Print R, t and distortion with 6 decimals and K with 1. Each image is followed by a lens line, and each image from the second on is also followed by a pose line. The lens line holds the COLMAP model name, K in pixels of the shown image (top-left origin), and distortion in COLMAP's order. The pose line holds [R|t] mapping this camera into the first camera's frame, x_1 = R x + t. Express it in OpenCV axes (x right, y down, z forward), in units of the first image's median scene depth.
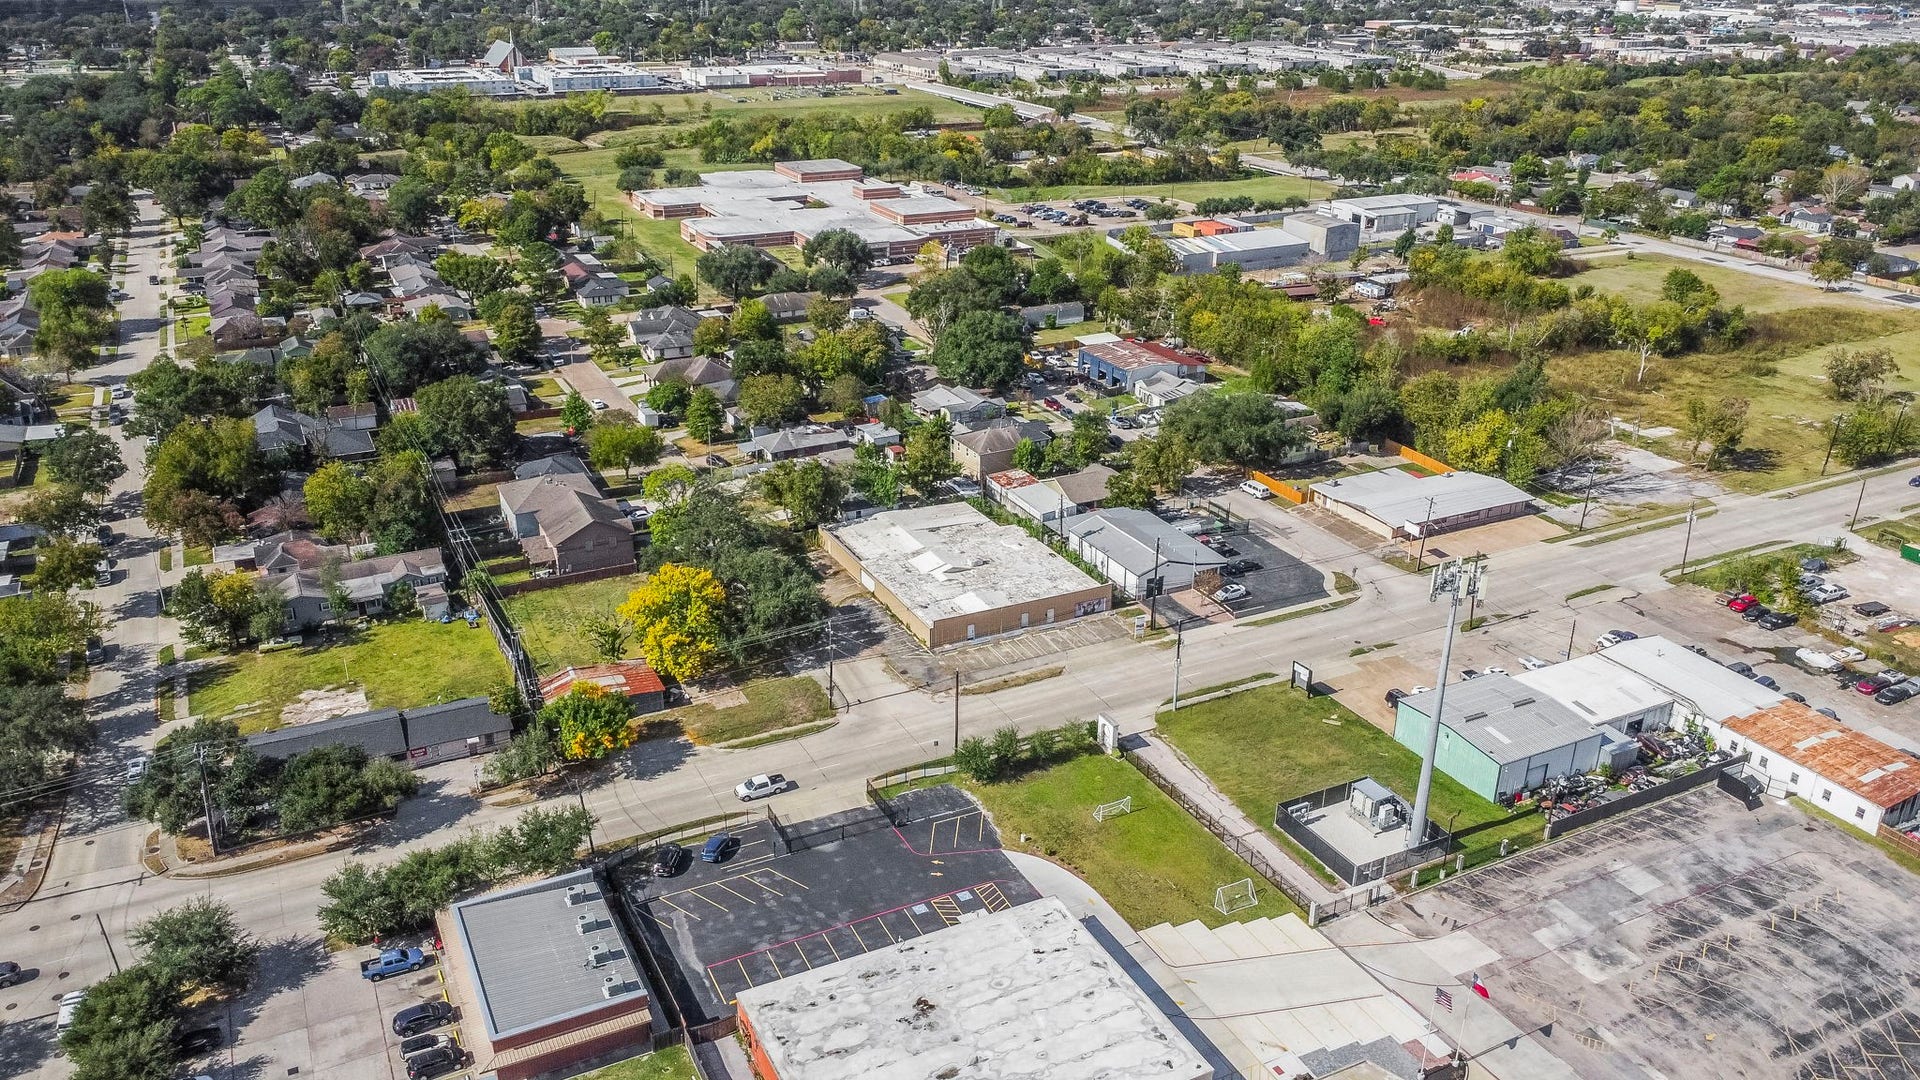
lens RADIAL K [[1438.1, 0, 953.3], [0, 1438.1, 532.9], [0, 0, 1]] dist [0.003623, -0.009046]
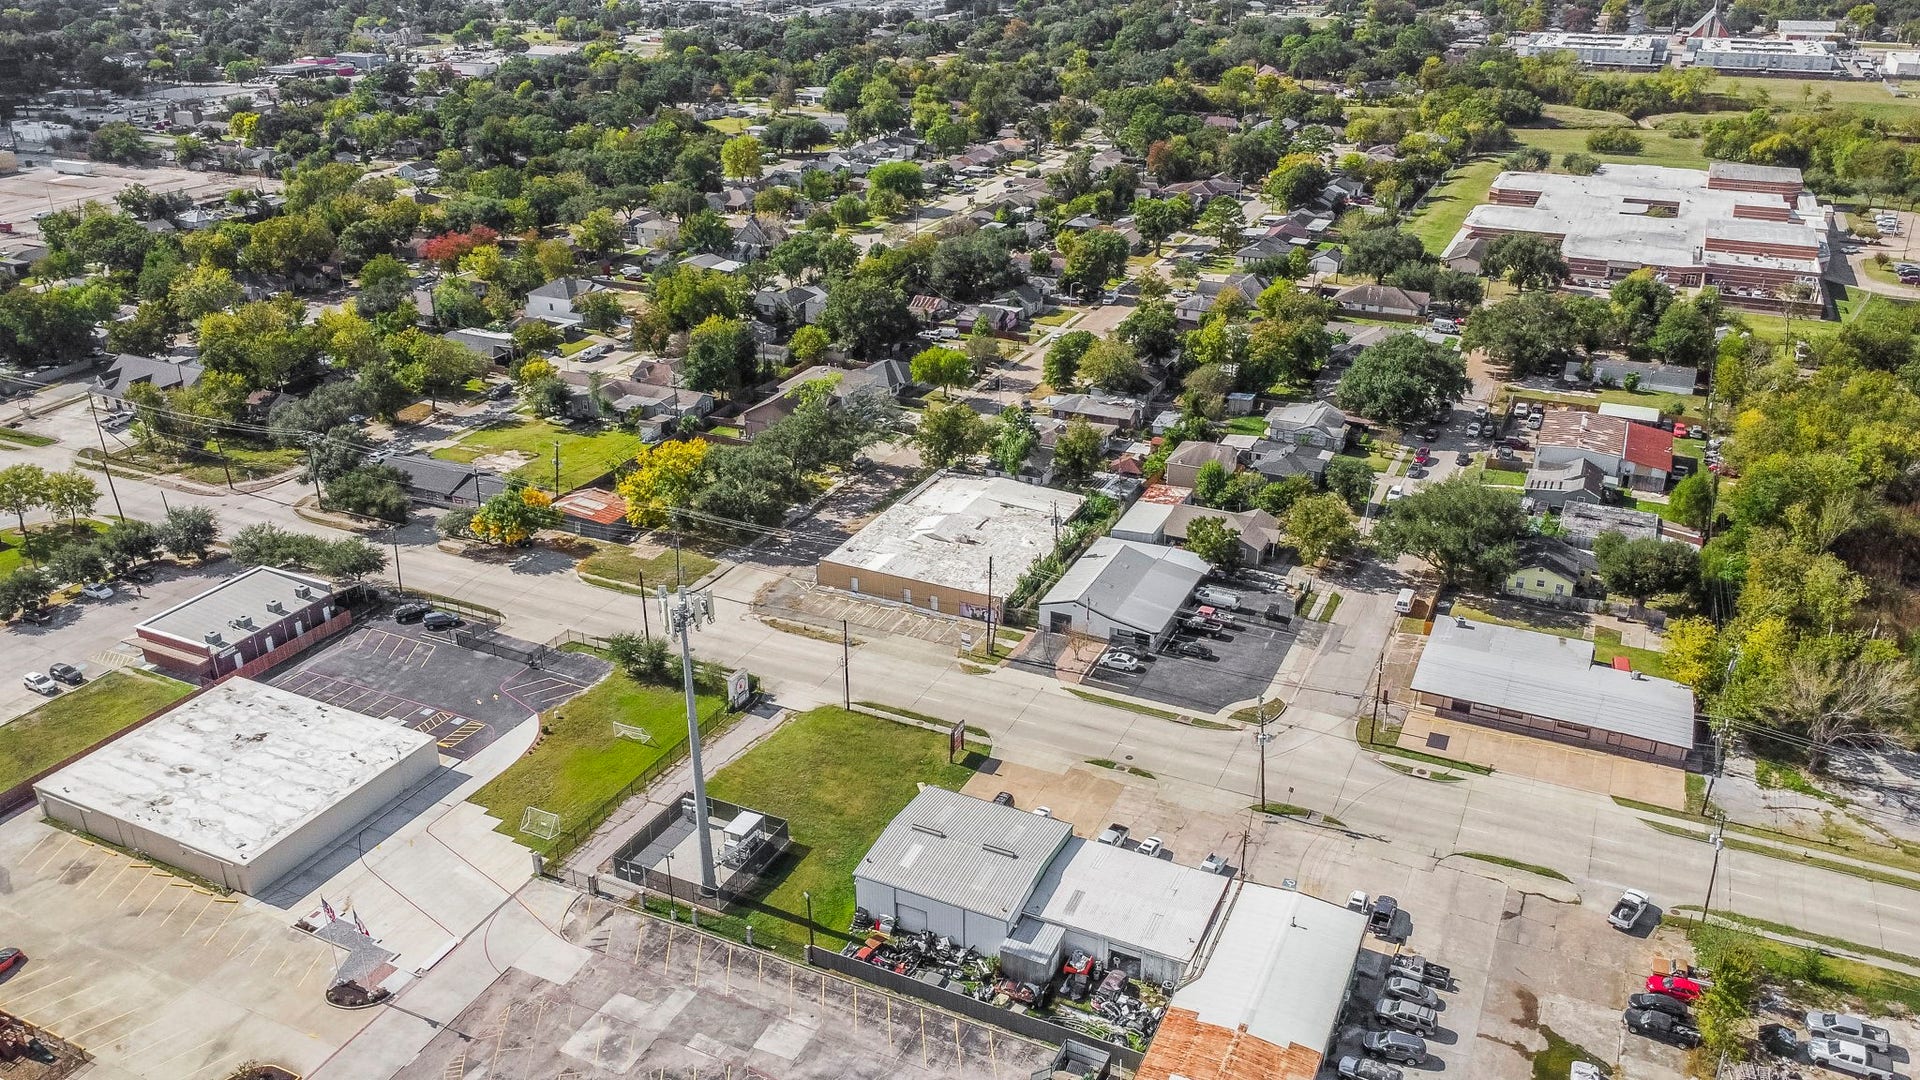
lens RADIAL K [[1438.1, 0, 954.2], [0, 1438.1, 547.2], [0, 0, 1]] dist [0.003623, -0.009046]
pose [[0.611444, 0.319562, -0.723890, 0.676607], [-0.294935, 0.940942, 0.166258, -0.126601], [0.734268, 0.111843, 0.669583, 0.309493]]
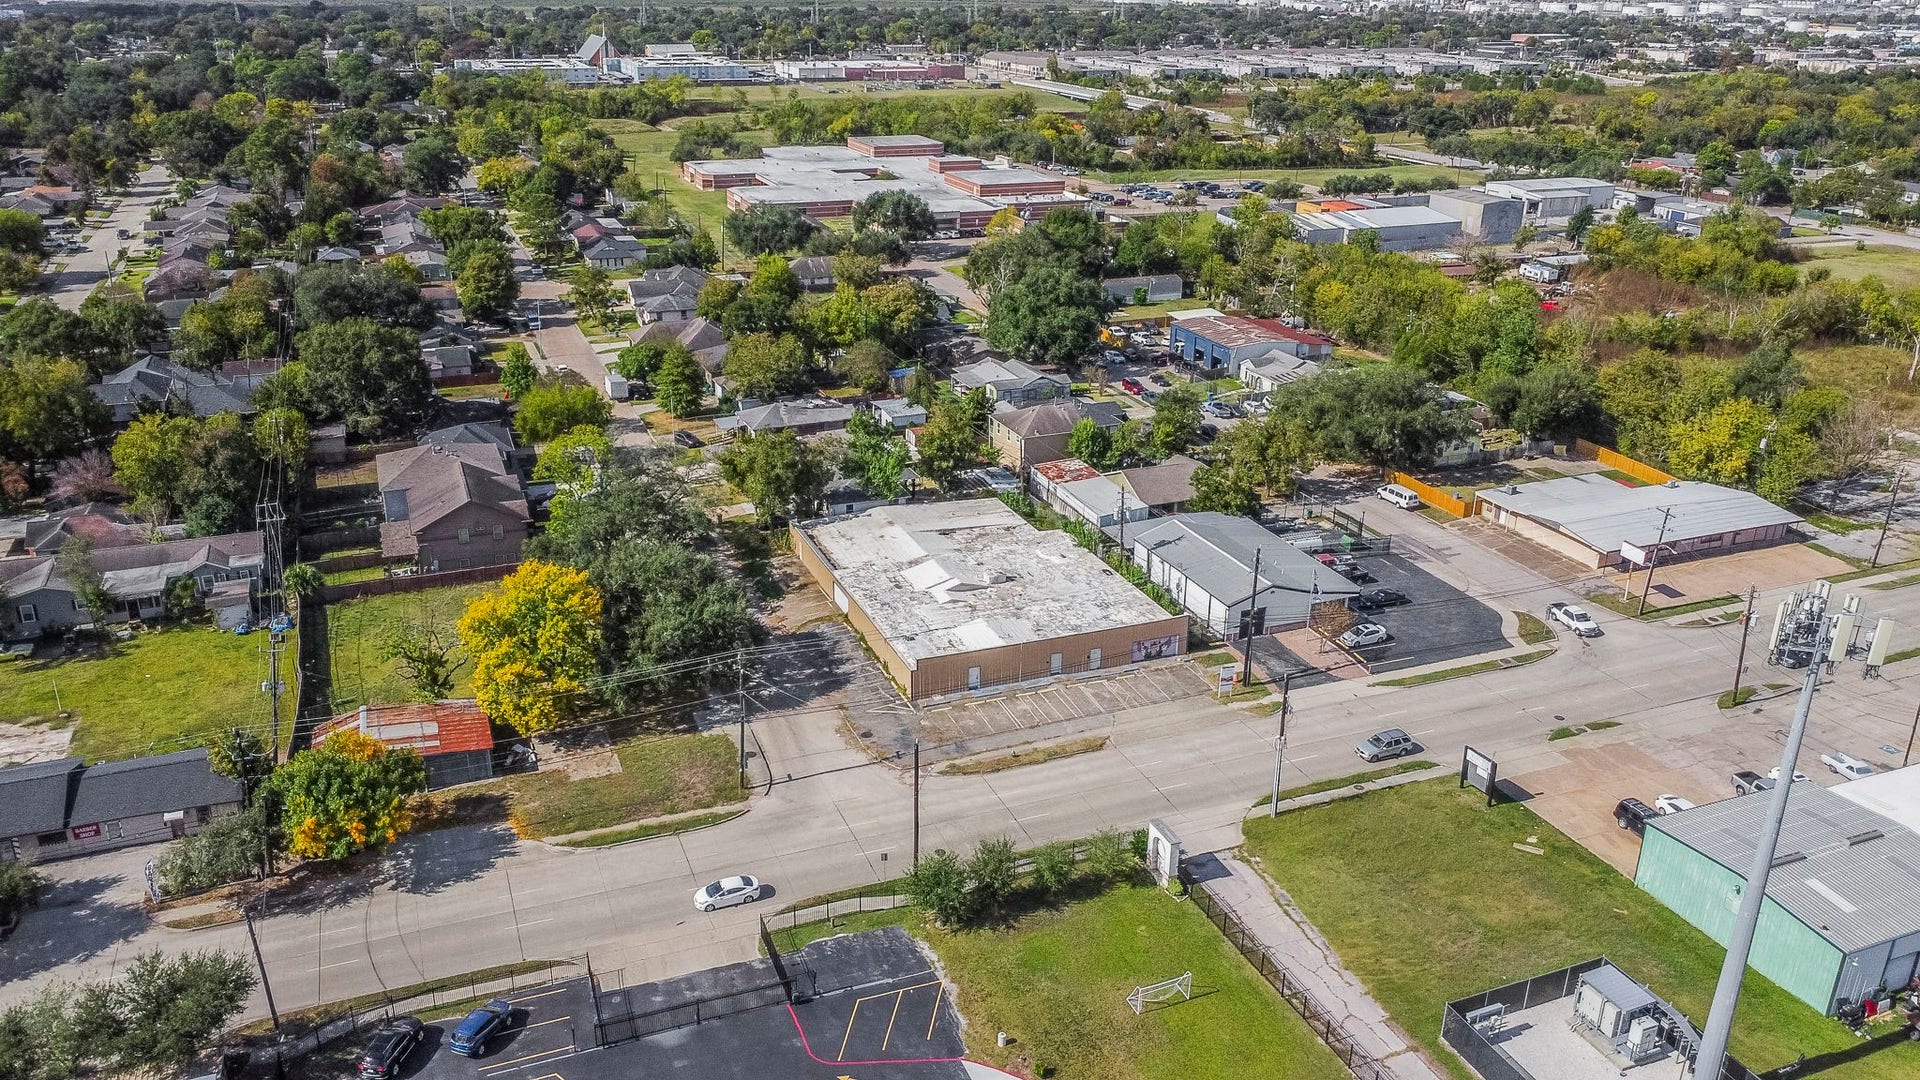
lens RADIAL K [[1438.1, 0, 954.4], [0, 1438.1, 533.9], [0, 0, 1]] dist [0.003623, -0.009046]
pose [[0.996482, 0.034521, -0.076363, 0.044897], [-0.036207, 0.999128, -0.020812, 0.013241], [0.075578, 0.023503, 0.996863, 0.276047]]
